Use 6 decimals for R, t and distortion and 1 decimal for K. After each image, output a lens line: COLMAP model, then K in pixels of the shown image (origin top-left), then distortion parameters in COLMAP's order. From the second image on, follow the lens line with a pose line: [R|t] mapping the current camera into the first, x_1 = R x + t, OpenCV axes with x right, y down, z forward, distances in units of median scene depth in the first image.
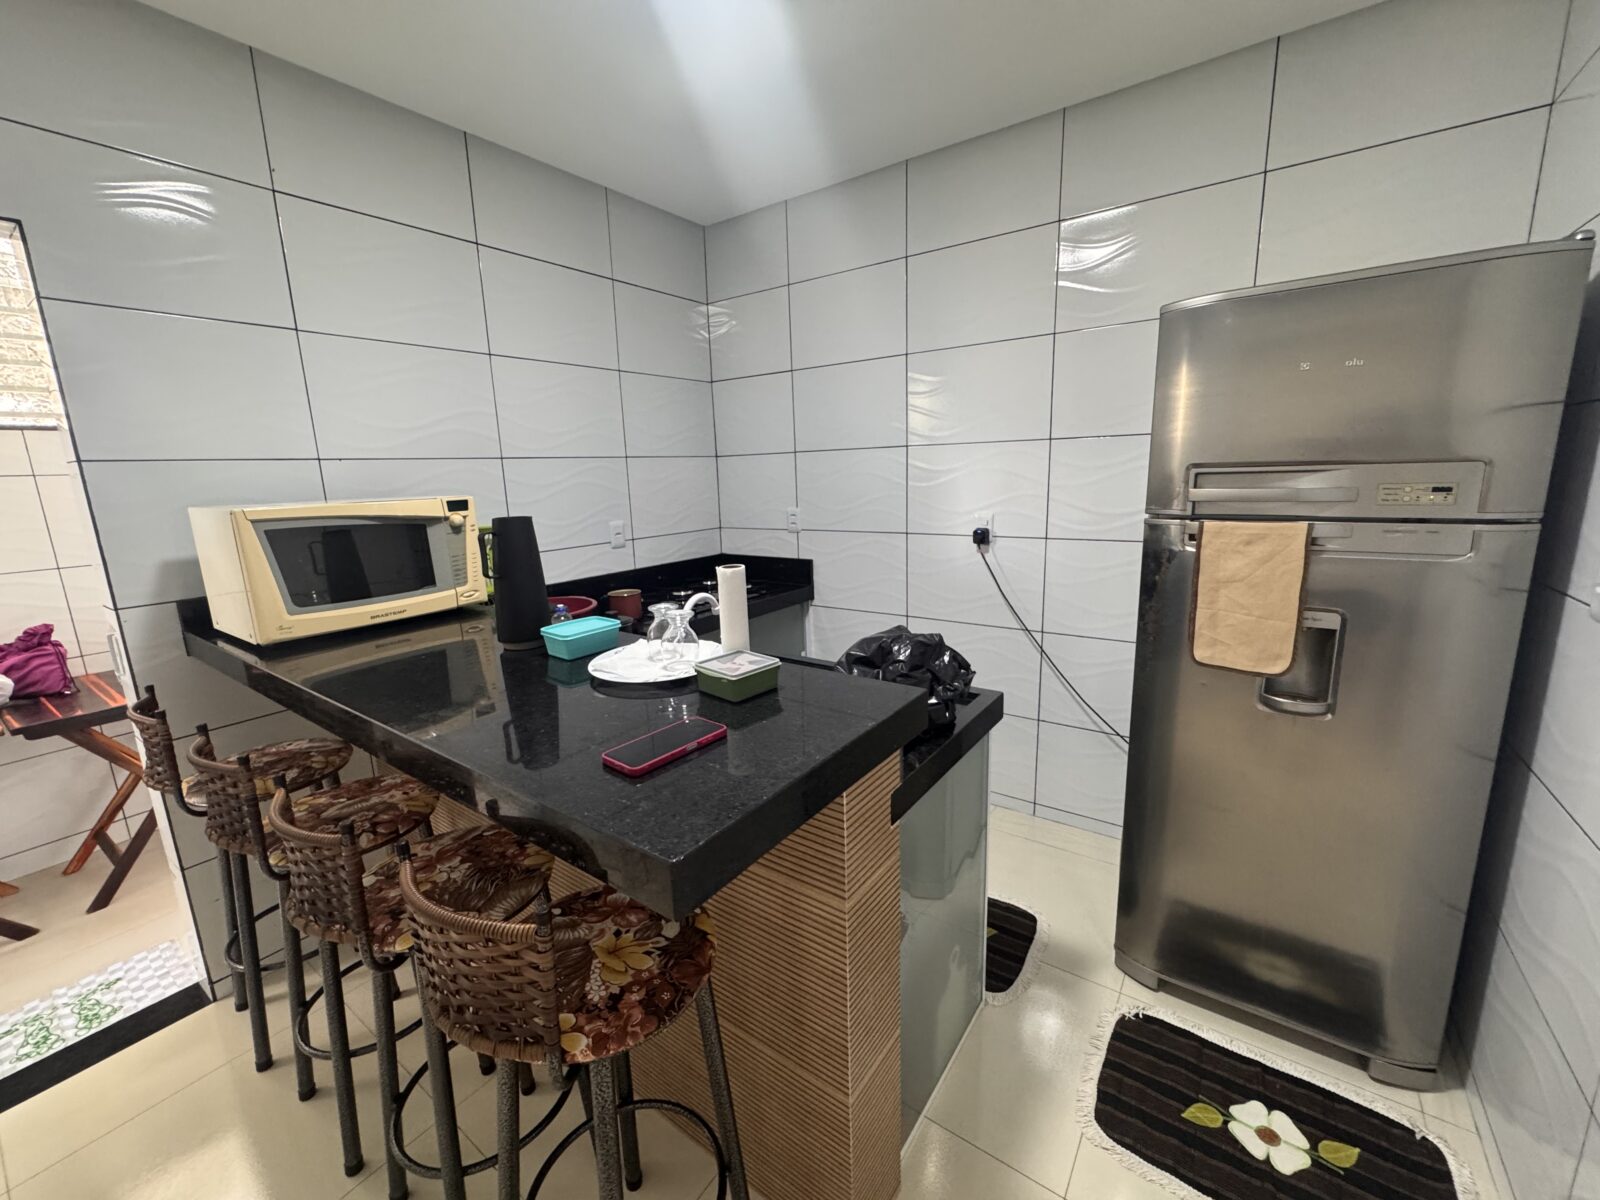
lens RADIAL K [[640.1, 0, 800.0], [0, 640.1, 600.0], [0, 0, 1]] dist [-0.003158, -0.000479]
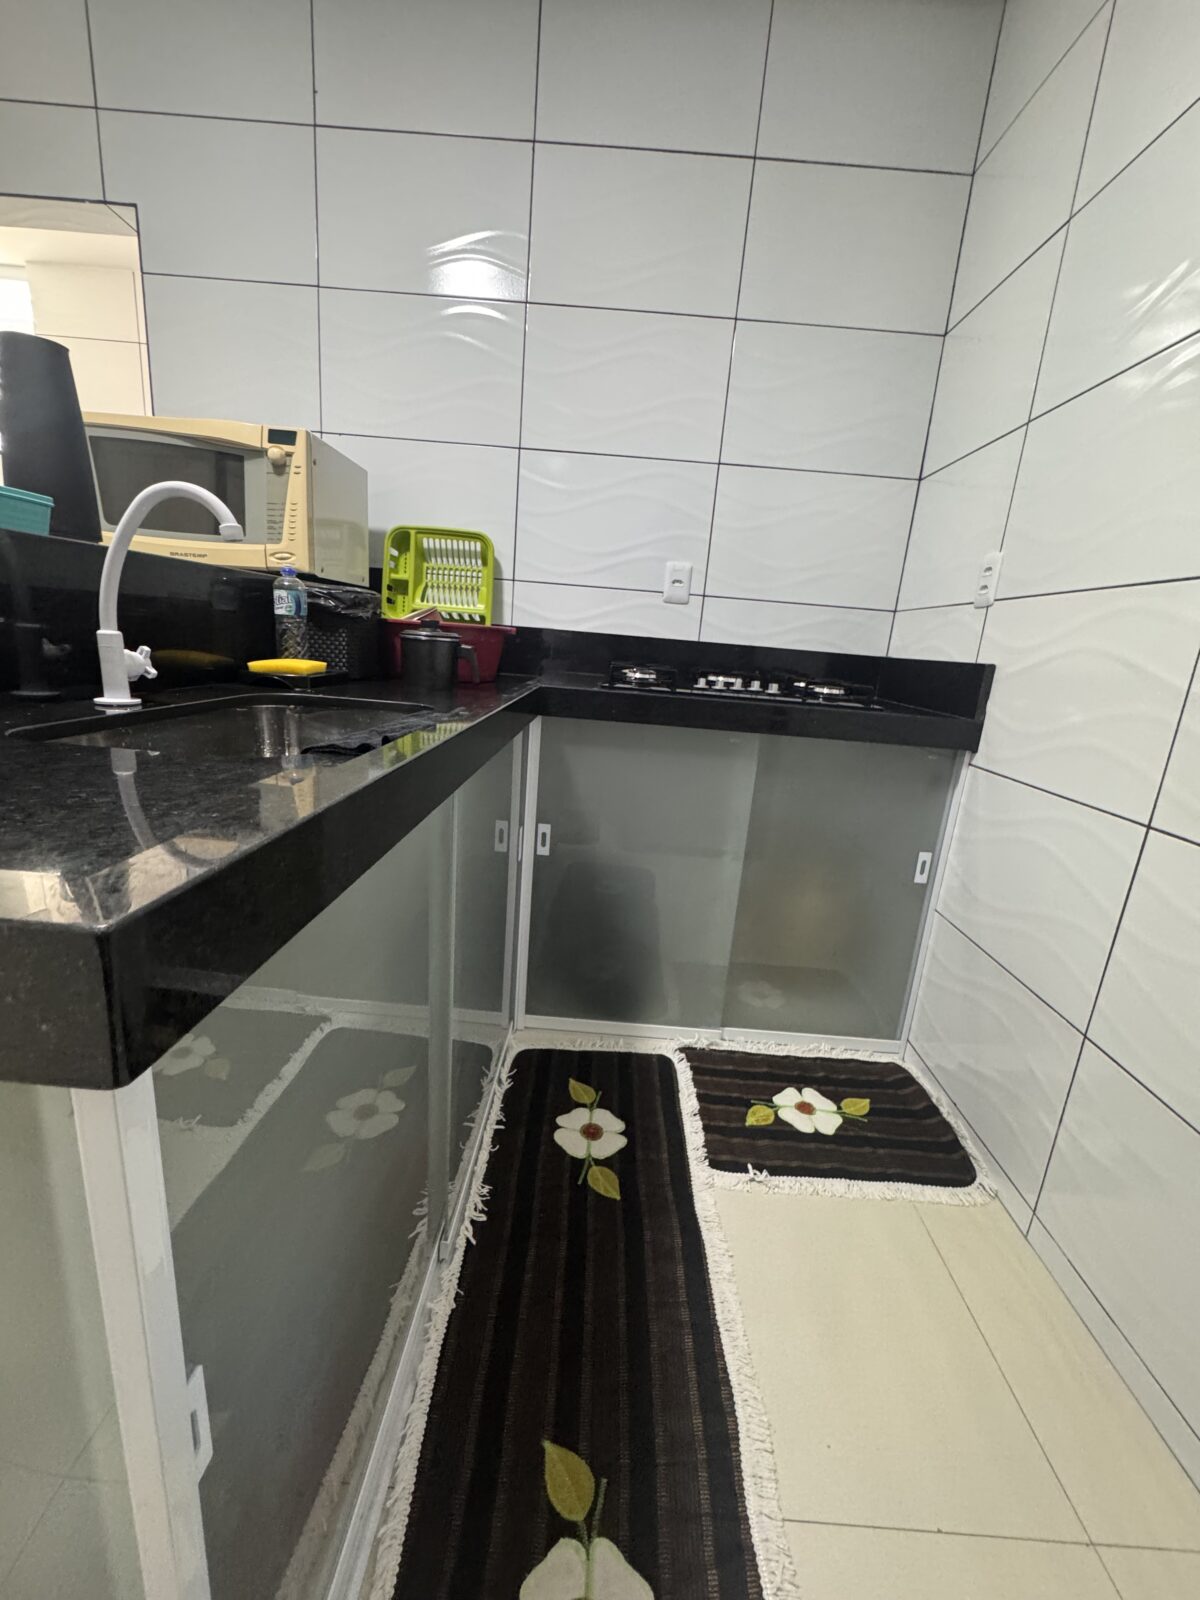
lens RADIAL K [[640.1, 0, 600.0], [0, 640.1, 800.0], [0, 0, 1]] dist [-0.003158, -0.000479]
pose [[0.554267, 0.278064, -0.784518, 0.423513], [-0.261666, 0.952970, 0.152901, 0.056063], [0.790139, 0.120534, 0.600959, 0.876396]]
